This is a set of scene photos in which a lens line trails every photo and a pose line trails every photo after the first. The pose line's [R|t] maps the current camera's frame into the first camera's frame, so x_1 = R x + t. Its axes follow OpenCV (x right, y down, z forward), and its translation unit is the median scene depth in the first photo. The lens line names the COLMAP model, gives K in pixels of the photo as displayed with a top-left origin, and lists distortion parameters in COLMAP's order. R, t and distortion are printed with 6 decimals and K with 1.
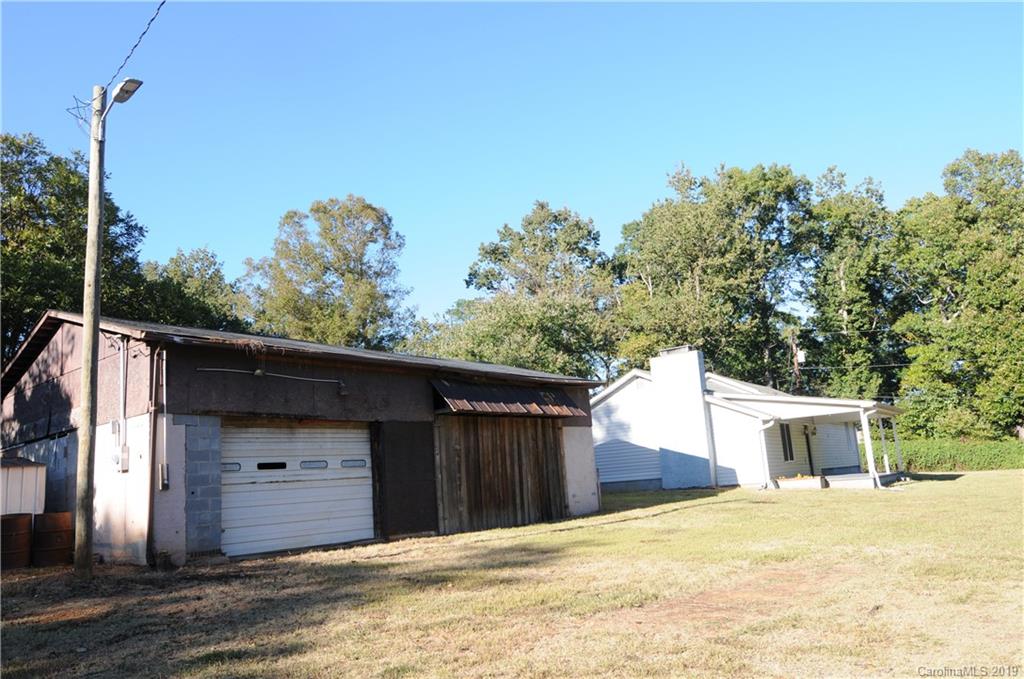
lens RADIAL K [[765.4, 0, 512.0], [0, 765.4, 339.5], [0, 0, 1]] dist [-0.019071, -0.005725]
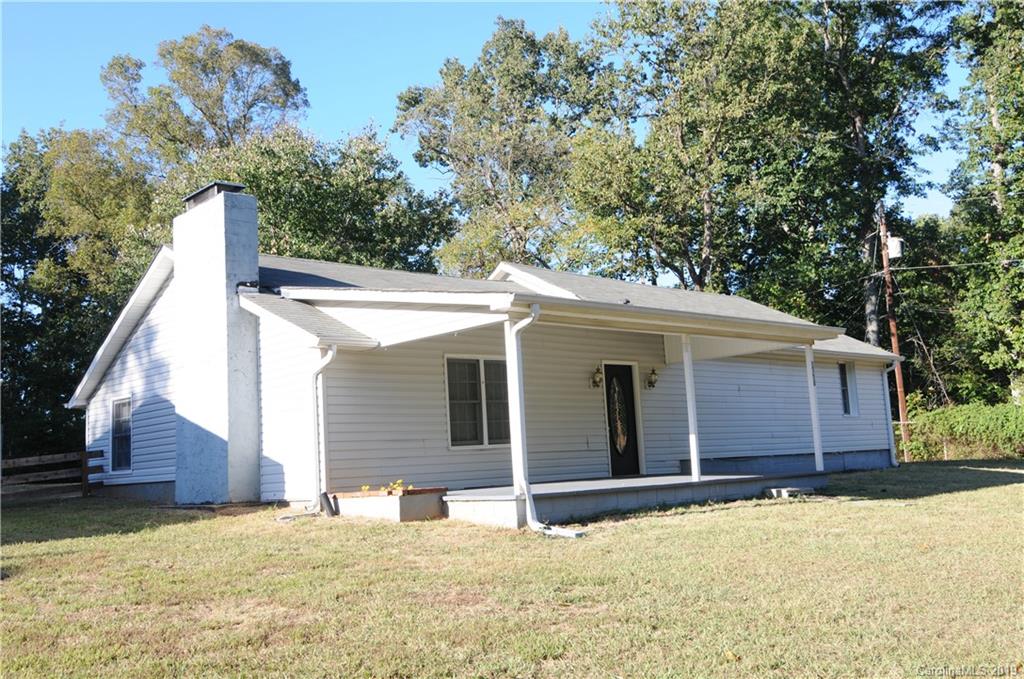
lens RADIAL K [[982.8, 0, 512.0], [0, 982.8, 339.5], [0, 0, 1]] dist [-0.002521, -0.001231]
pose [[0.975425, -0.010068, -0.220102, 0.466407], [0.026079, 0.997209, 0.069958, 0.055583], [0.218783, -0.073979, 0.972965, 0.429487]]
